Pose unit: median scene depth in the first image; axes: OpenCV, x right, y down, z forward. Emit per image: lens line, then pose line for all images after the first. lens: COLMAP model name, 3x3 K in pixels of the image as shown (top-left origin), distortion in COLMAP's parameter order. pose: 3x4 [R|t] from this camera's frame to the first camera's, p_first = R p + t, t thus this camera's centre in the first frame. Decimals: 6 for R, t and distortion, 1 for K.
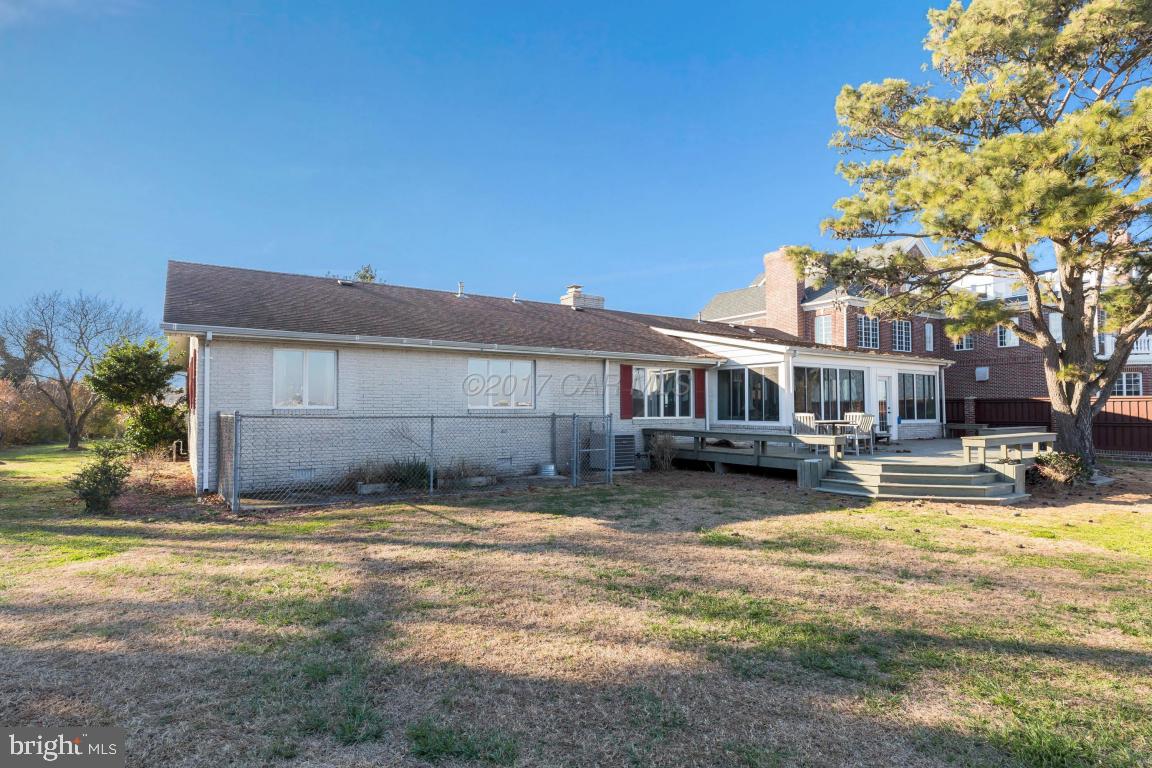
lens RADIAL K [[605.9, 0, 576.0], [0, 605.9, 384.0], [0, 0, 1]] dist [-0.000447, -0.000023]
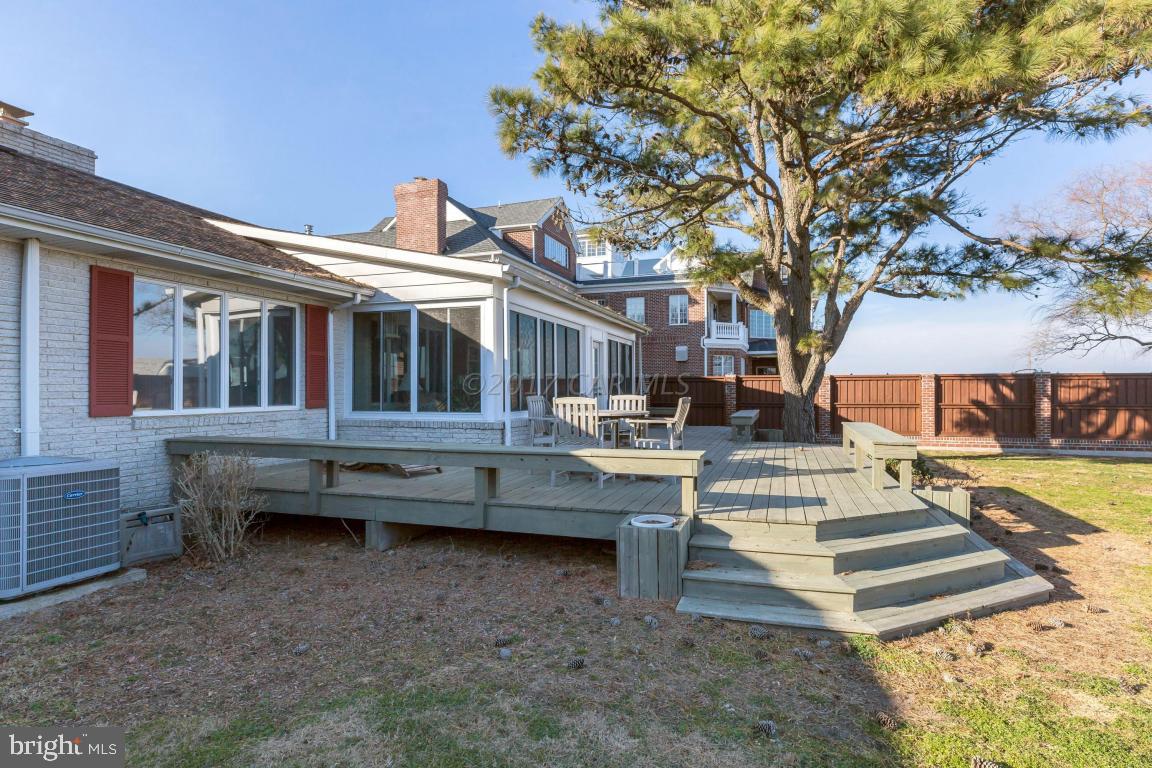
lens RADIAL K [[622.5, 0, 576.0], [0, 622.5, 384.0], [0, 0, 1]] dist [0.003652, 0.000593]
pose [[0.811199, 0.002821, 0.584763, 0.087079], [-0.022143, 0.999419, 0.025896, 0.021004], [-0.584351, -0.033956, 0.810790, 0.506010]]
